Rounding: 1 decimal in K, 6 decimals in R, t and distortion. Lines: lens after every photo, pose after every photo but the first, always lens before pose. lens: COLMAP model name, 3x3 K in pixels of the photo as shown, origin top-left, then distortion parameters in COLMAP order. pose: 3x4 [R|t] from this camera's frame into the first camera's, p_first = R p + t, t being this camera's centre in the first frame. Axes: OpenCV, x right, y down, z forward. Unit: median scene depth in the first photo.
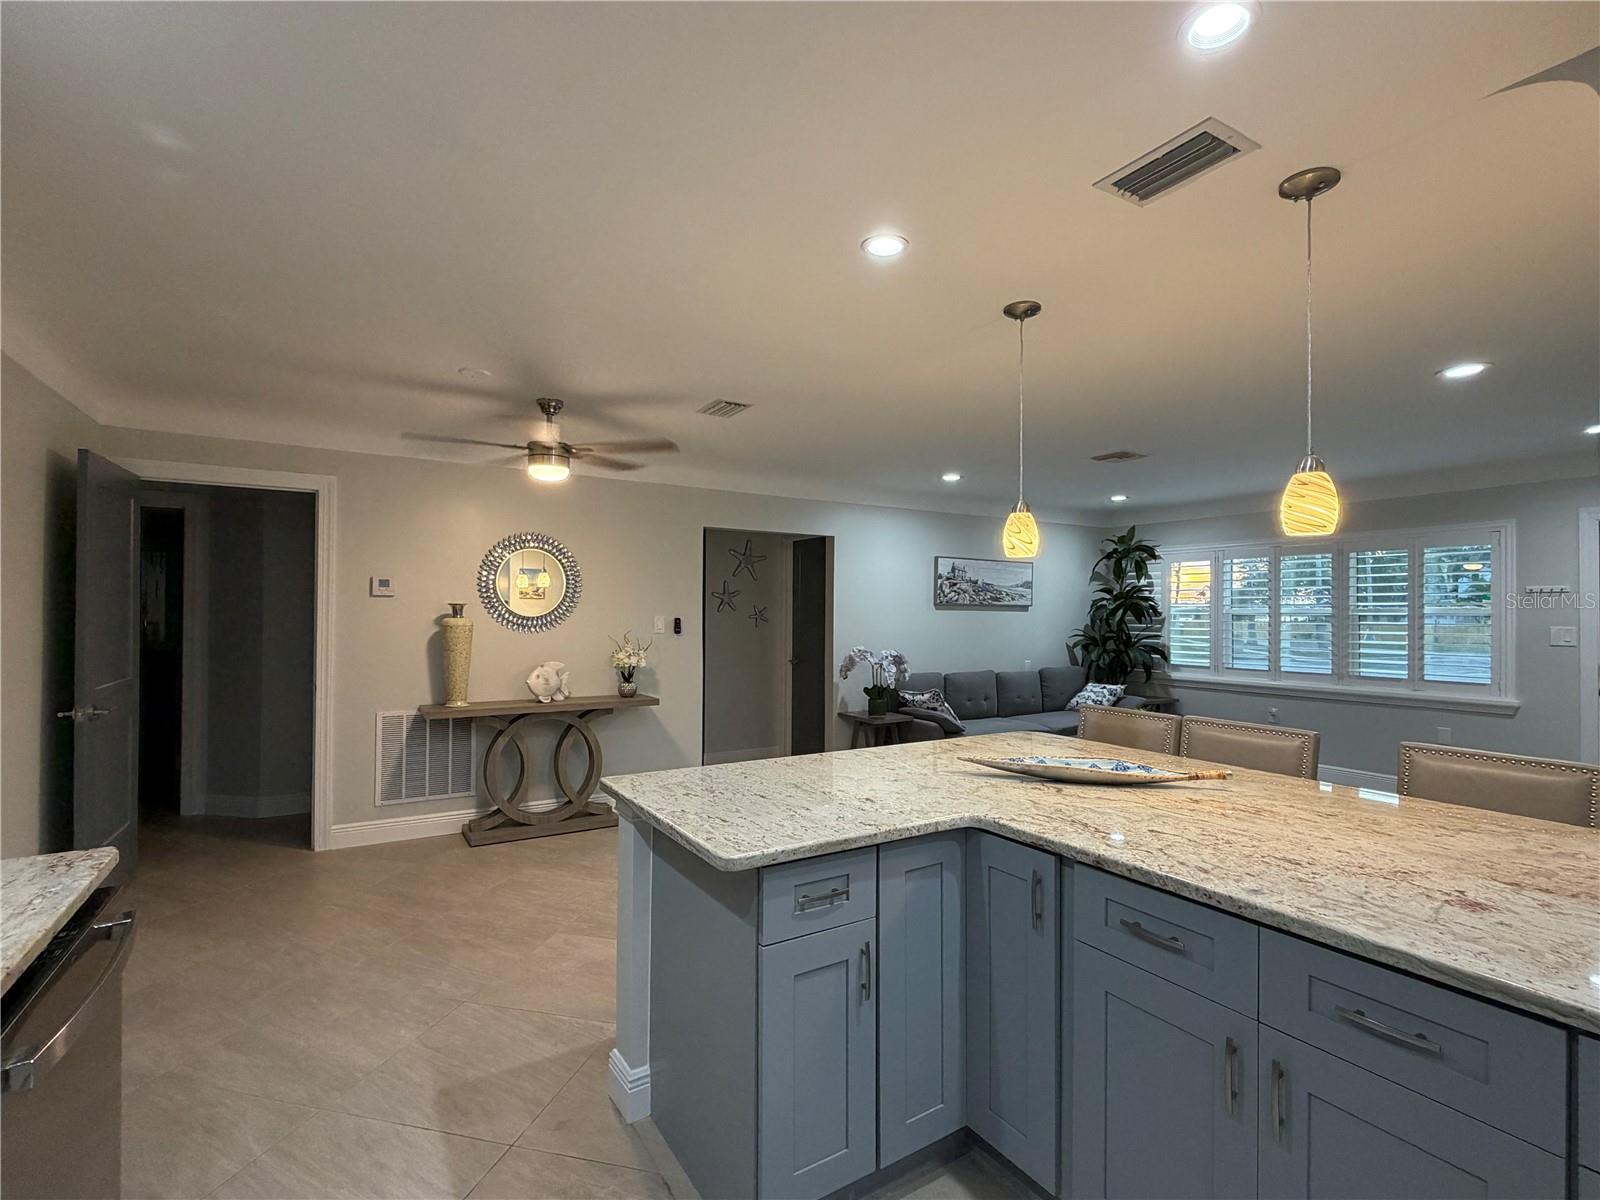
lens RADIAL K [[755.3, 0, 800.7], [0, 755.3, 605.5], [0, 0, 1]] dist [-0.000412, 0.000480]
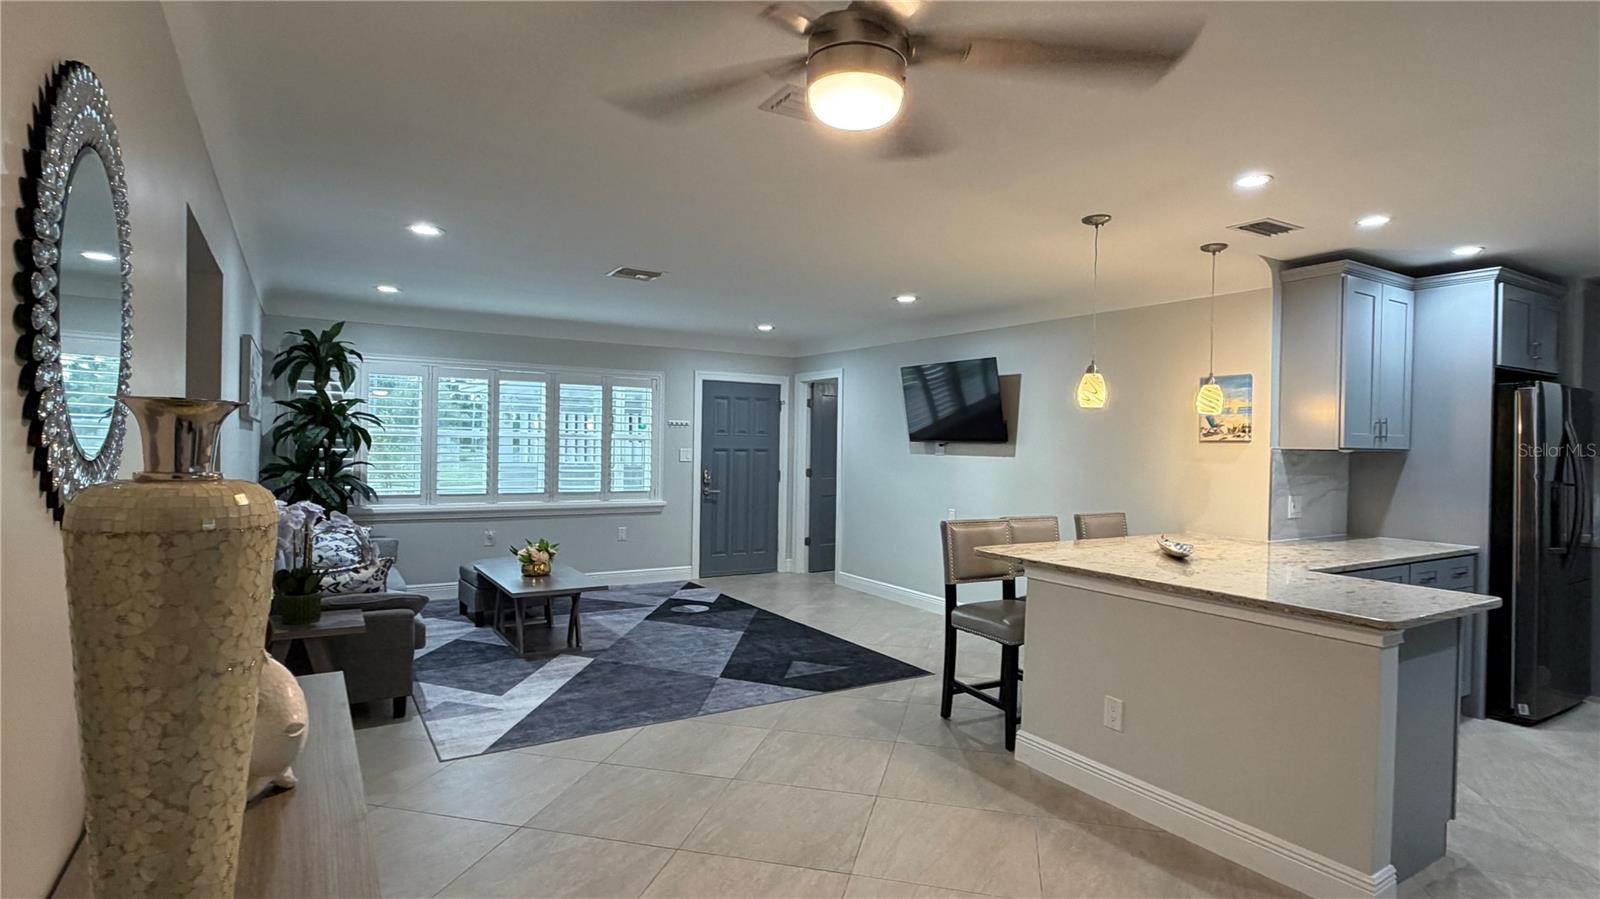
lens RADIAL K [[810.5, 0, 800.0], [0, 810.5, 449.5], [0, 0, 1]] dist [-0.001042, 0.000280]
pose [[0.006020, -0.013096, 0.999896, -0.553287], [-0.027762, 0.999527, 0.013258, 0.002730], [-0.999596, -0.027838, 0.005653, 0.732394]]
